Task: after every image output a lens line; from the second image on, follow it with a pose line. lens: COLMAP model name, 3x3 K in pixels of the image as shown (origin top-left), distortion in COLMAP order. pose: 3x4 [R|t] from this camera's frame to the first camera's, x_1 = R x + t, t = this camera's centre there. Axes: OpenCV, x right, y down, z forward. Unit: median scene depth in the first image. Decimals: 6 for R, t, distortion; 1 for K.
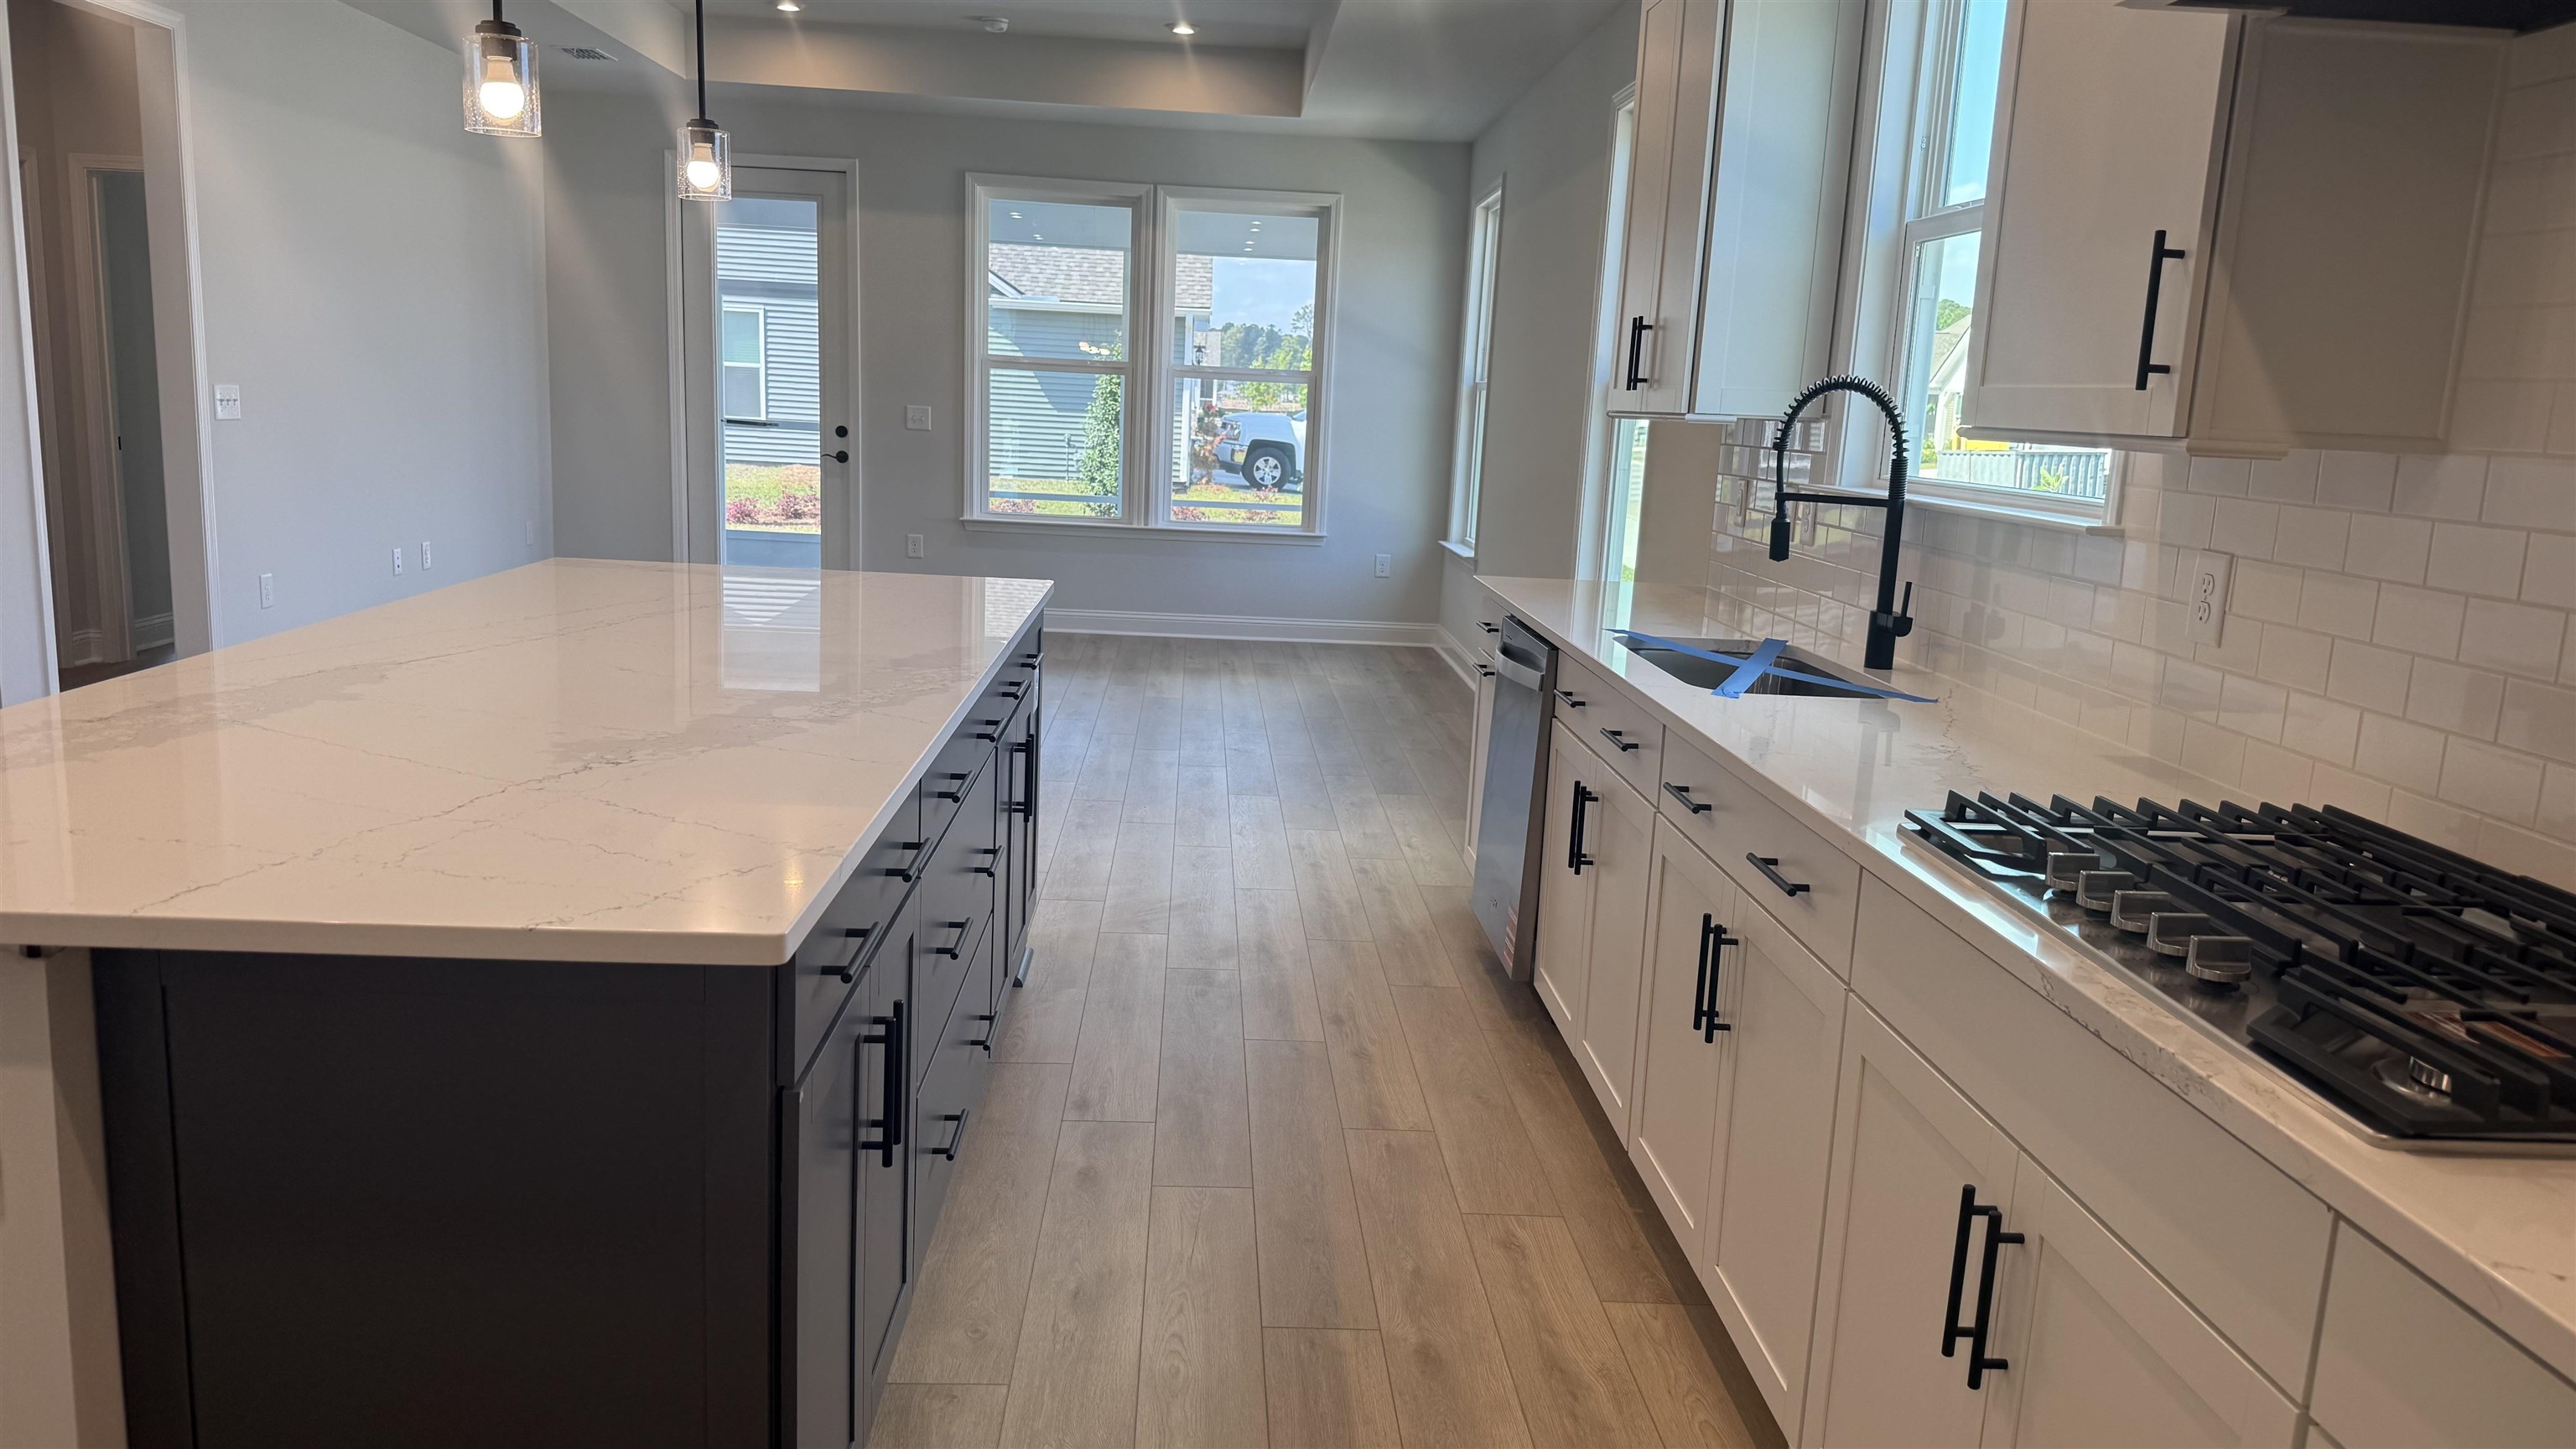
lens RADIAL K [[1784.7, 0, 1282.4], [0, 1784.7, 738.3], [0, 0, 1]] dist [0.087955, -0.128120]
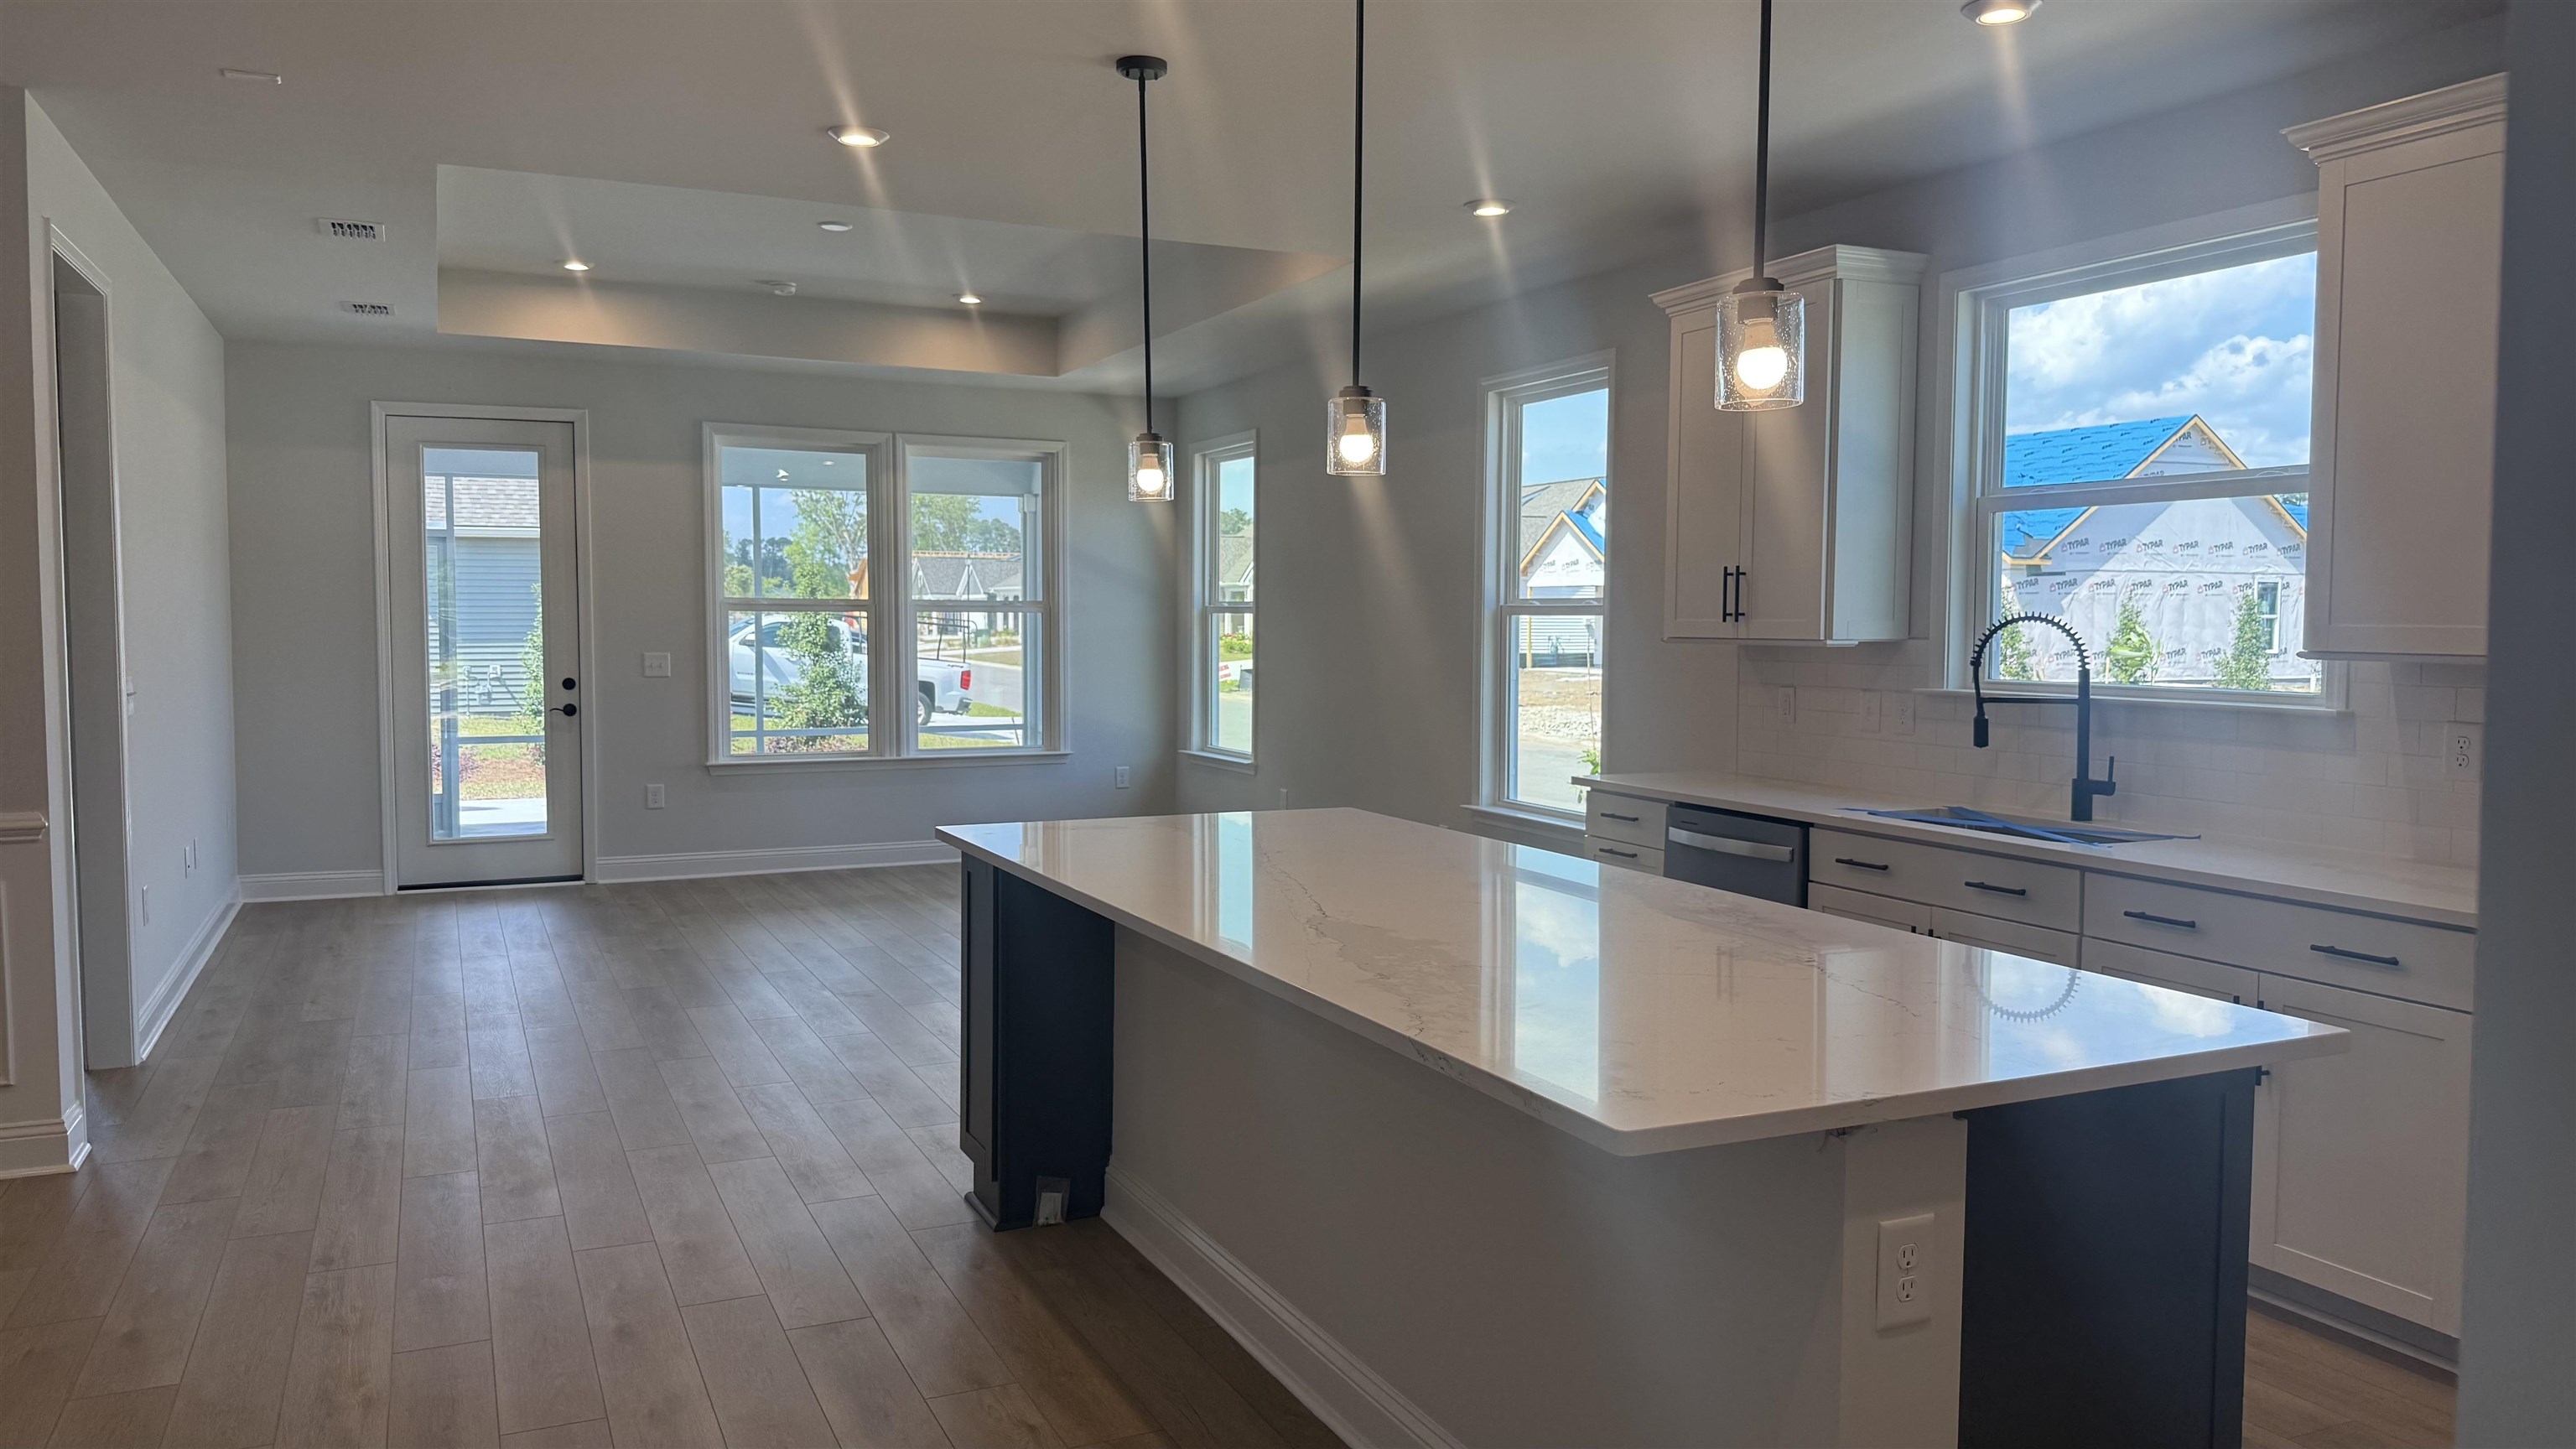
lens RADIAL K [[1784.7, 0, 1282.4], [0, 1784.7, 738.3], [0, 0, 1]] dist [0.087955, -0.128120]
pose [[0.921225, -0.068863, 0.382886, -0.511541], [0.110395, 0.990024, -0.087553, -0.031706], [-0.373037, 0.122925, 0.919637, -0.035824]]
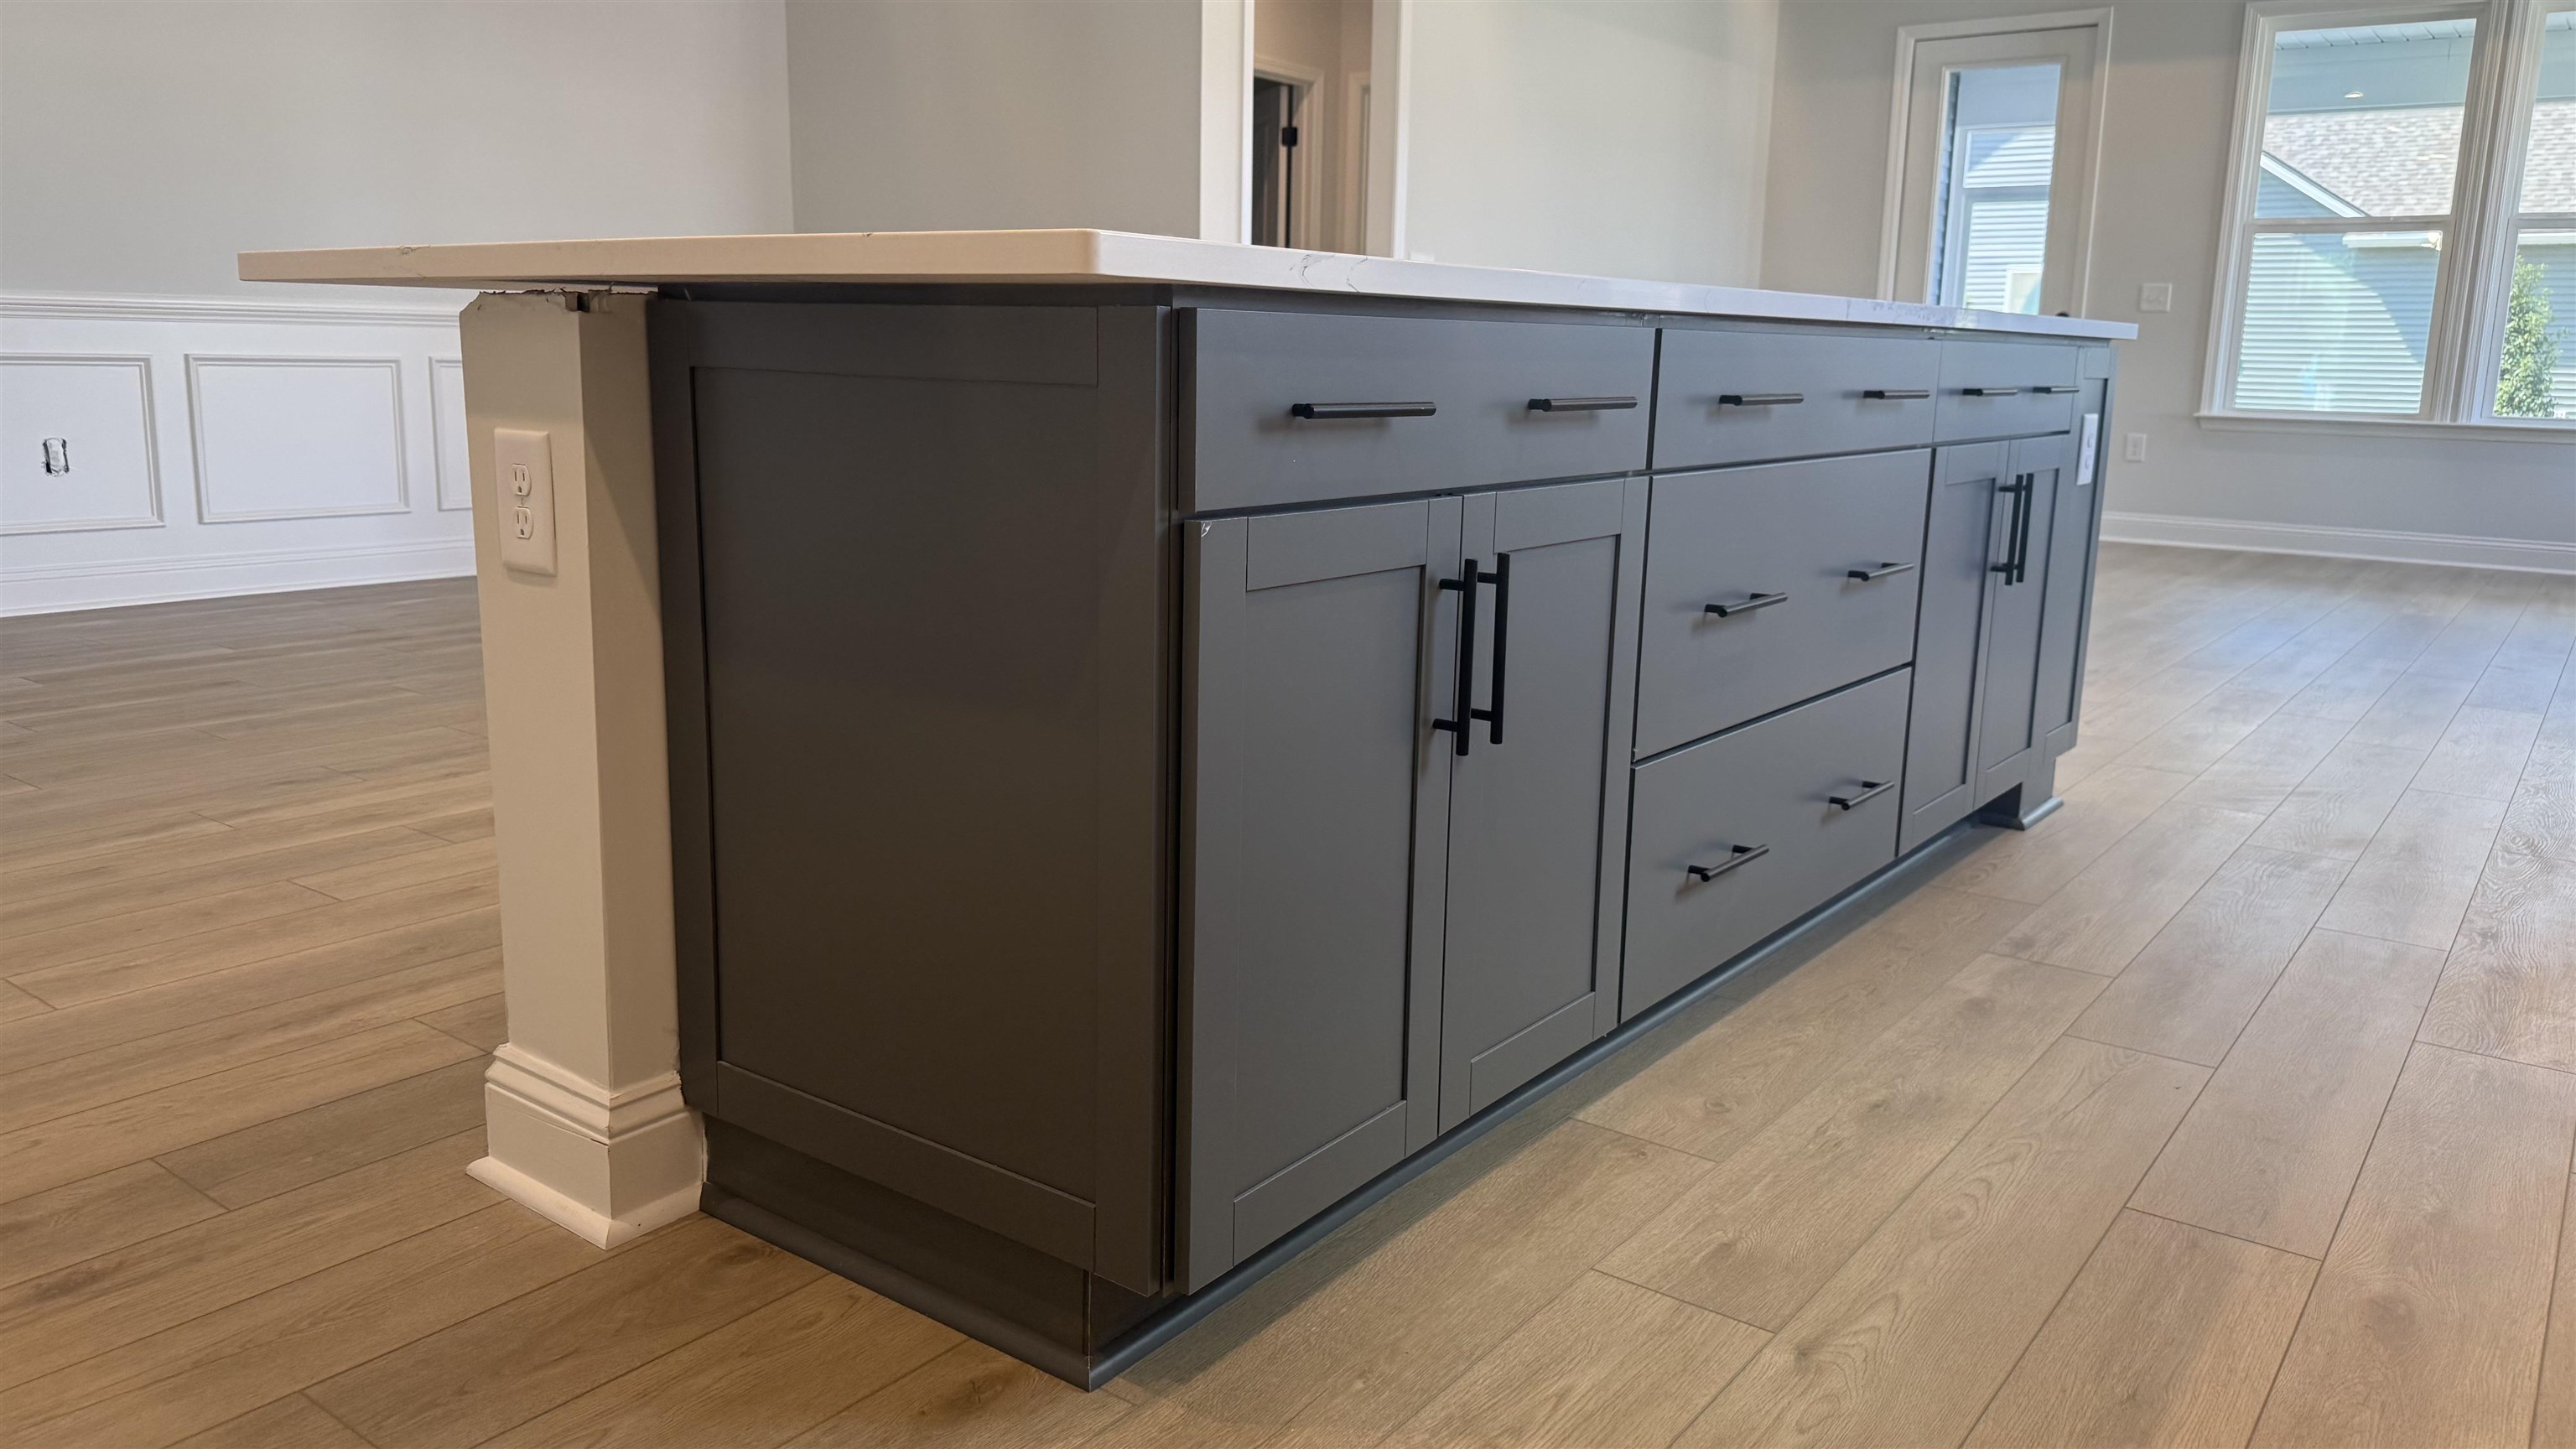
lens RADIAL K [[1784.7, 0, 1282.4], [0, 1784.7, 738.3], [0, 0, 1]] dist [0.087955, -0.128120]
pose [[0.766744, 0.093124, -0.635163, 0.088272], [-0.097988, 0.994806, 0.027565, 0.089505], [0.634431, 0.041103, 0.771886, 0.145024]]
